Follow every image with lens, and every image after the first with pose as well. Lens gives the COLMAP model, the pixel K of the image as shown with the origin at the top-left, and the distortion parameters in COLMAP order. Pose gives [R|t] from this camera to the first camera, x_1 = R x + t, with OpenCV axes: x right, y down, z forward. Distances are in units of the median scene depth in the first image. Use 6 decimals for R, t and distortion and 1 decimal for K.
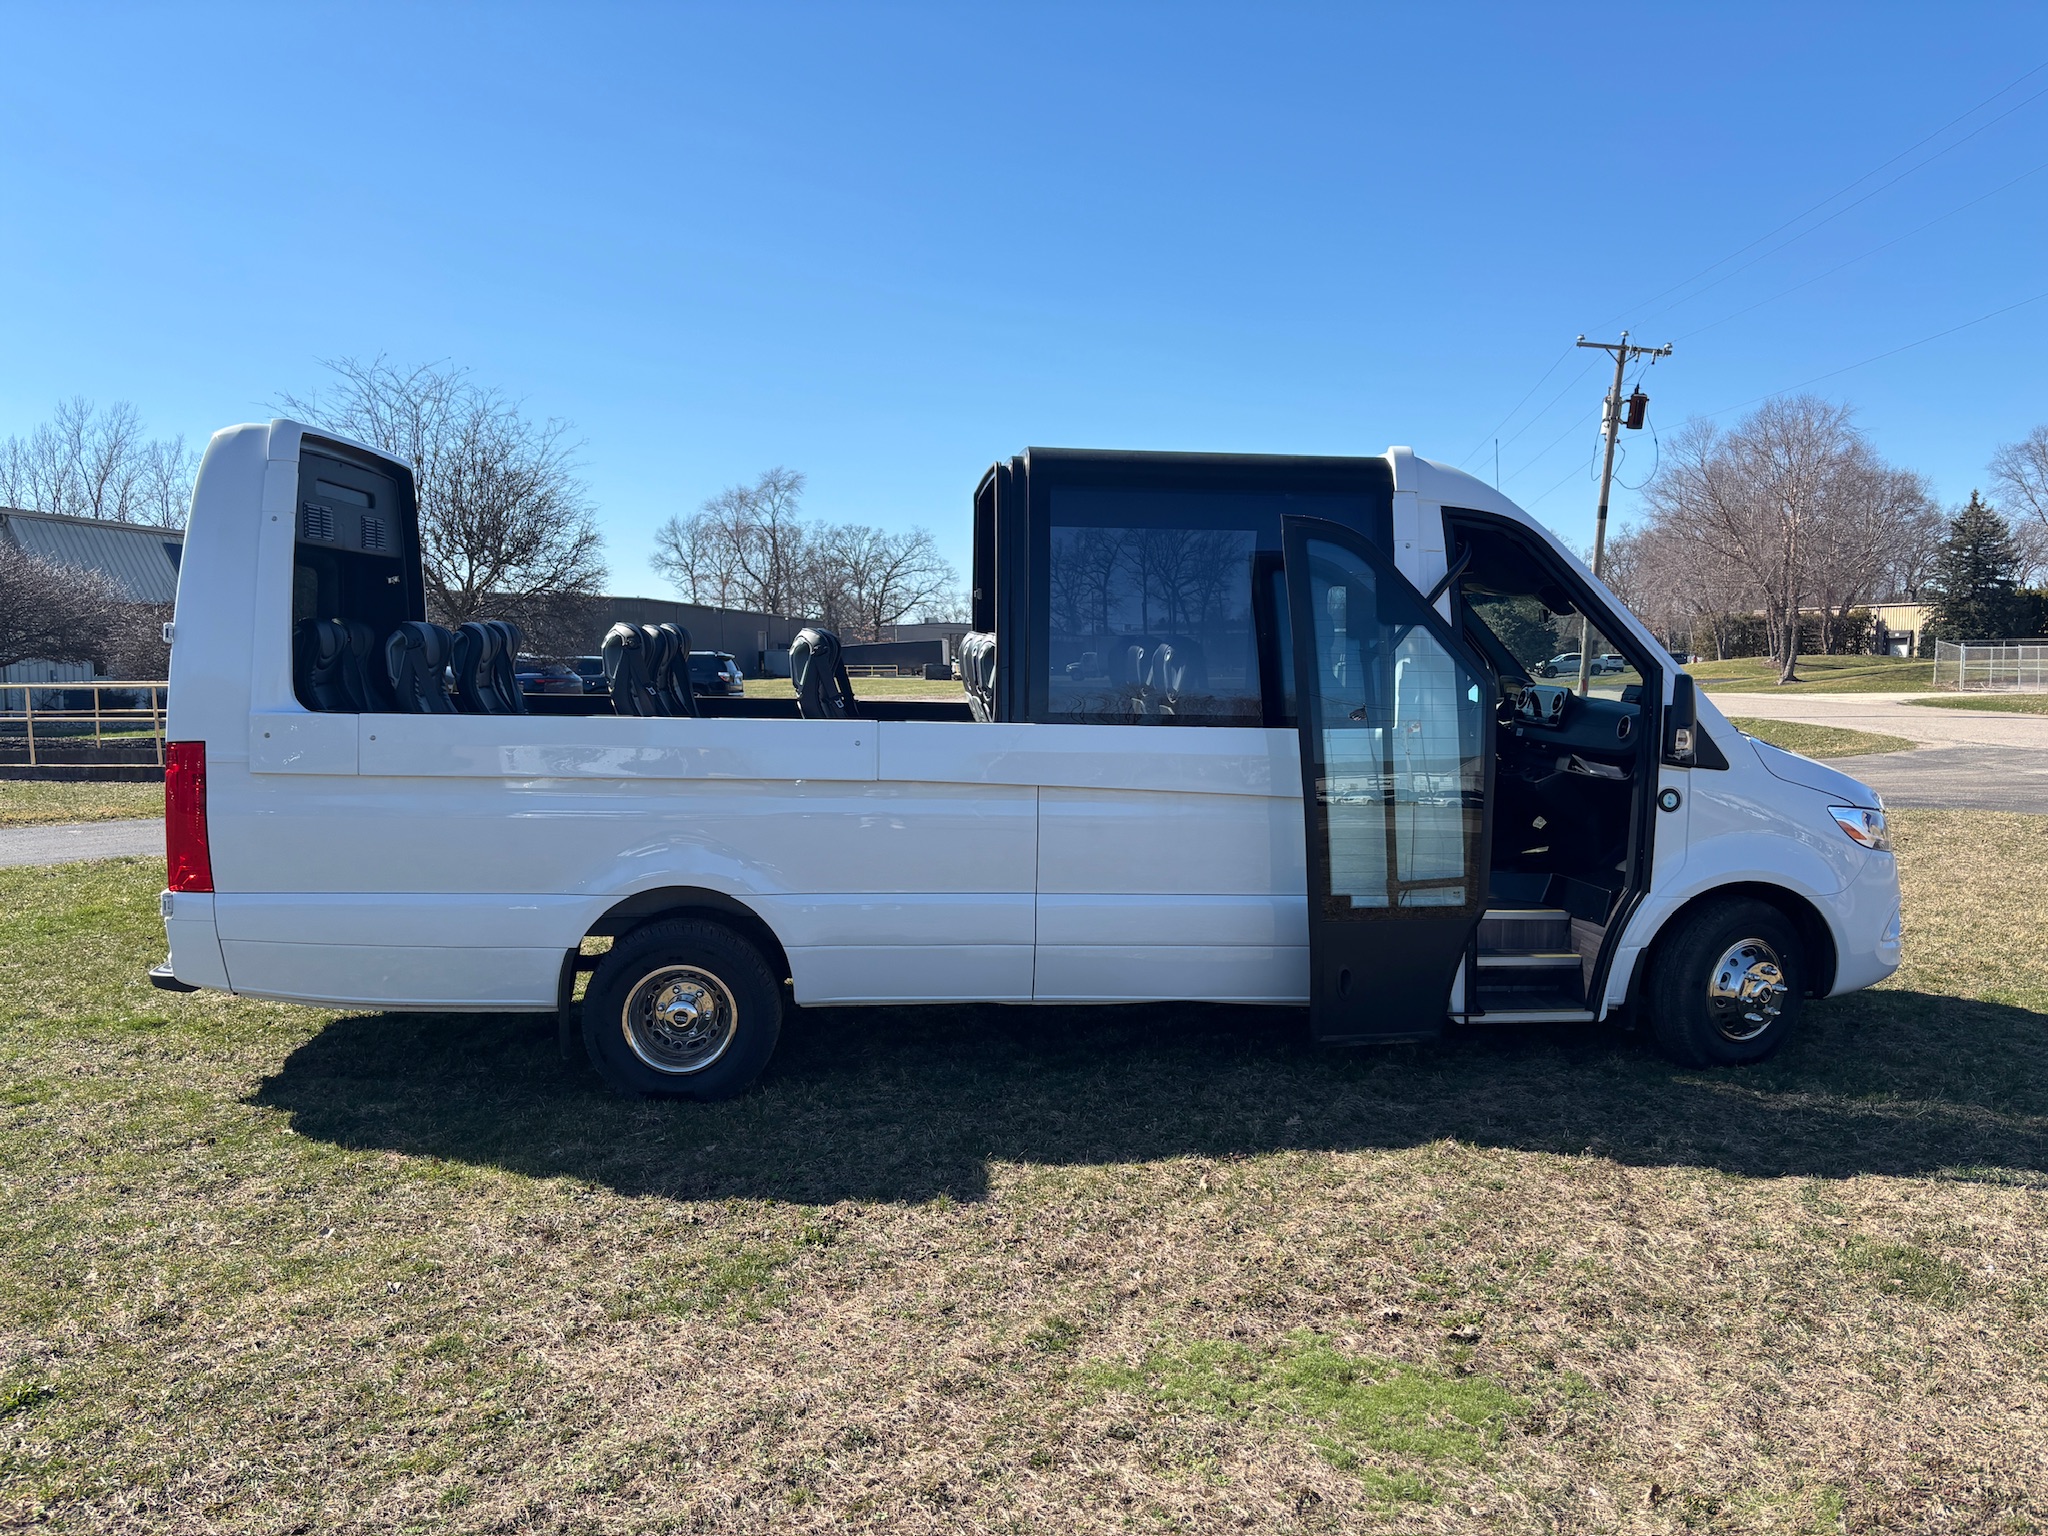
lens RADIAL K [[1554.8, 0, 1014.4], [0, 1554.8, 775.2], [0, 0, 1]] dist [0.042312, -0.049981]
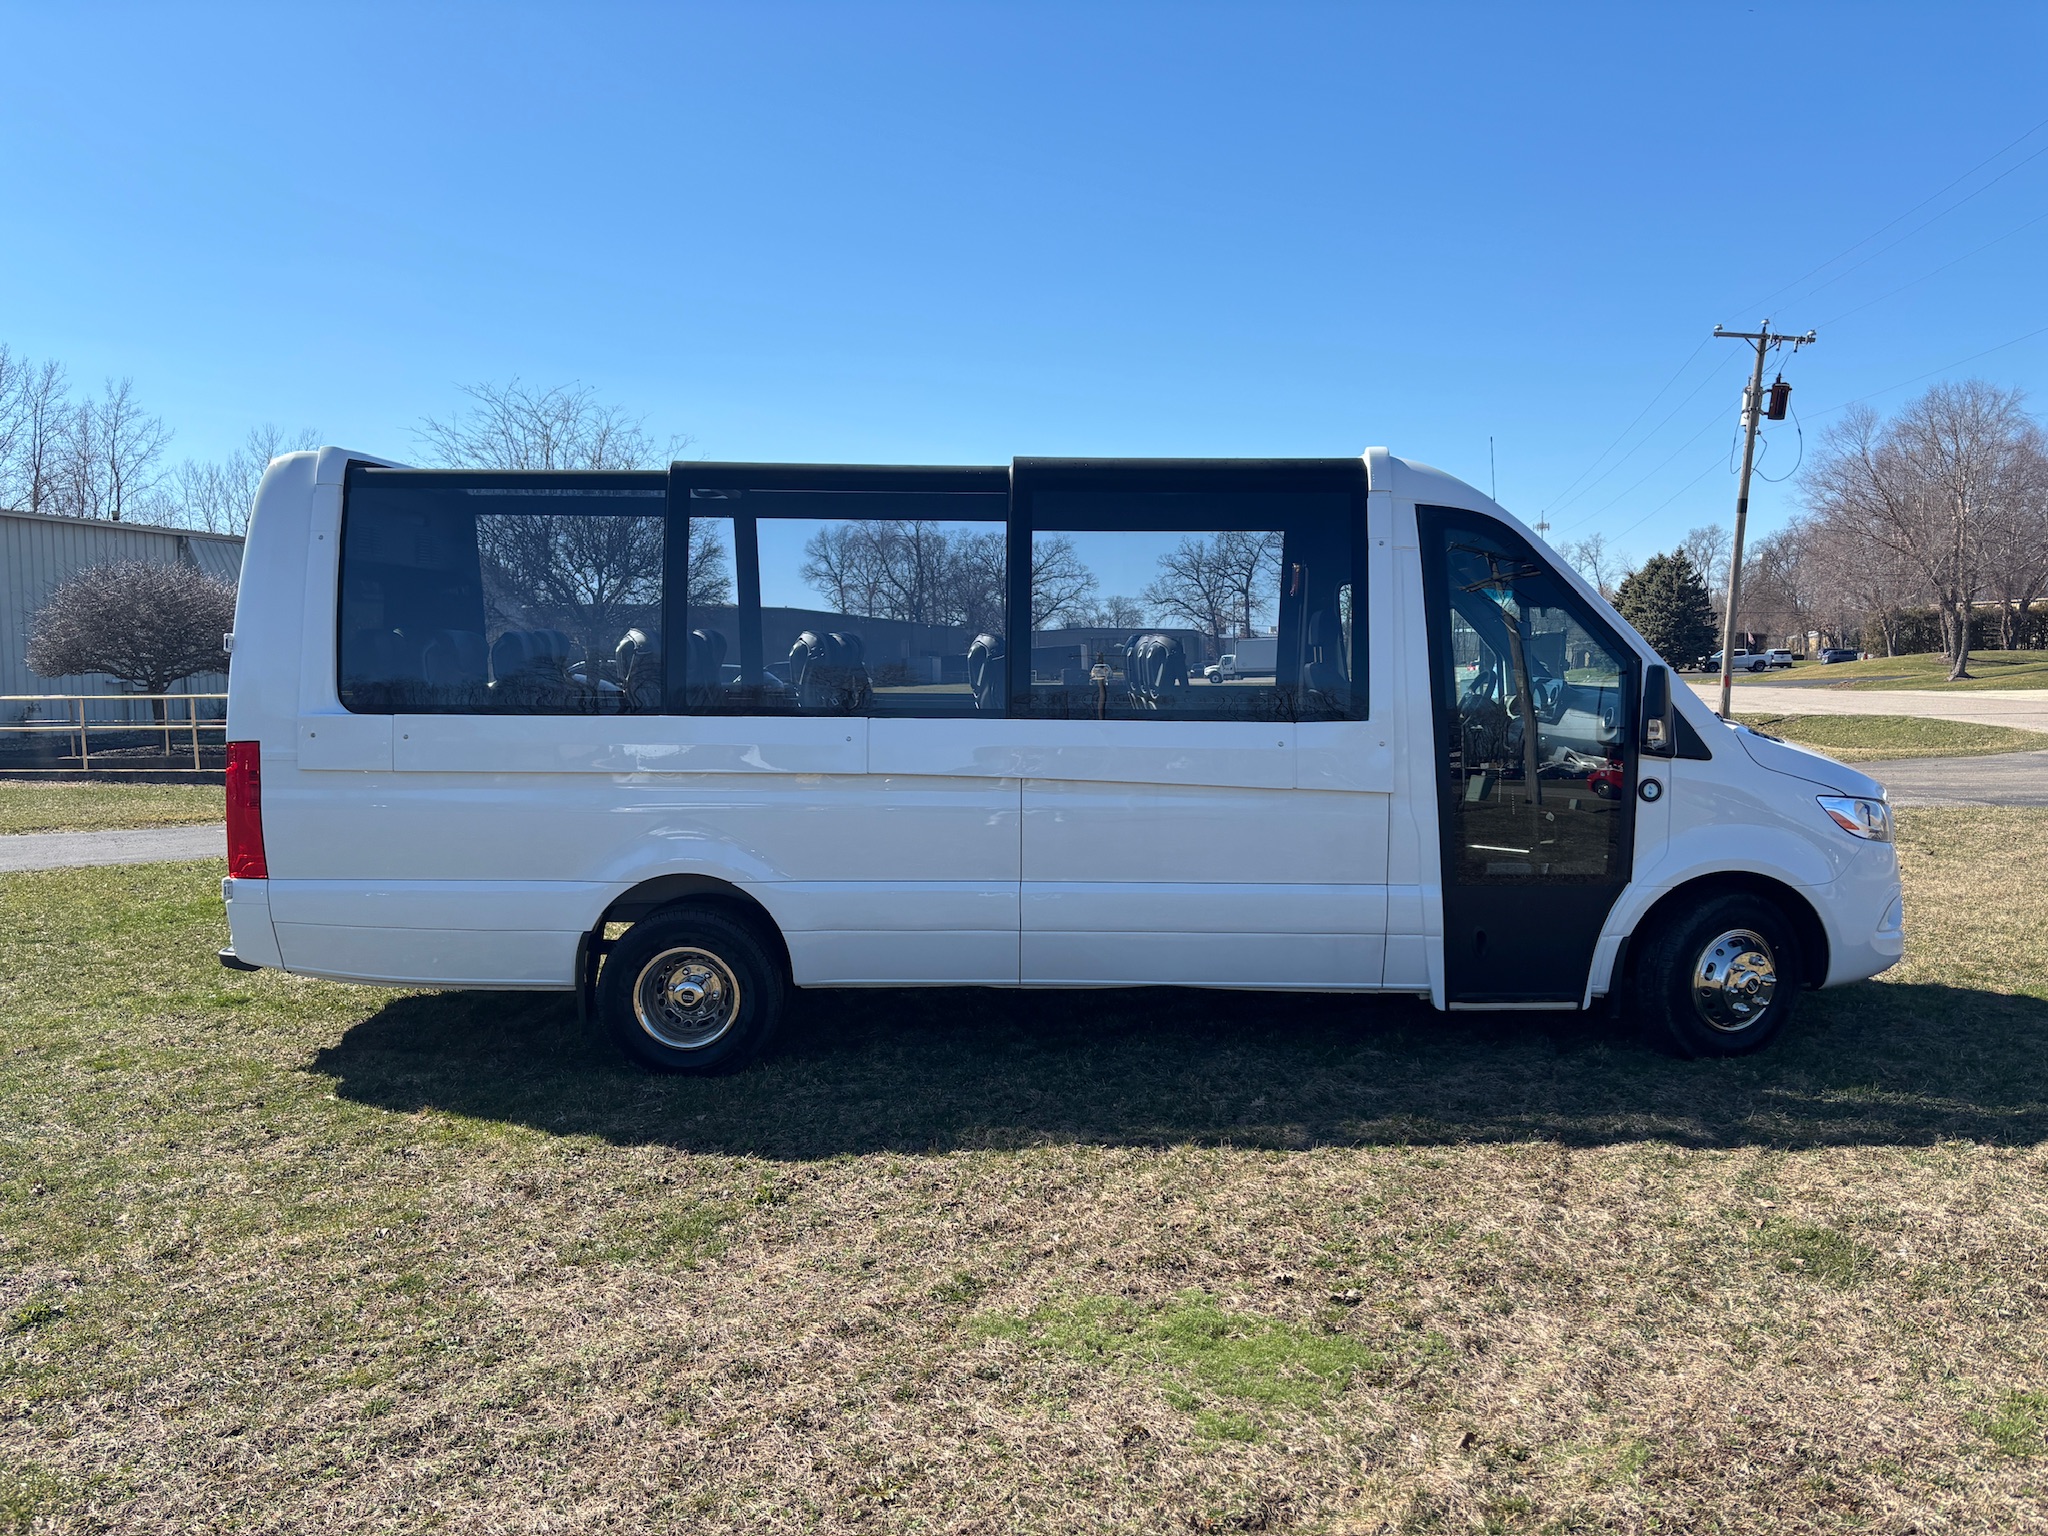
lens RADIAL K [[1554.8, 0, 1031.0], [0, 1554.8, 761.2], [0, 0, 1]] dist [0.042312, -0.049981]
pose [[0.995739, -0.004687, -0.092094, 0.118551], [0.003534, 0.999913, -0.012681, 0.008340], [0.092146, 0.012302, 0.995670, -0.042063]]
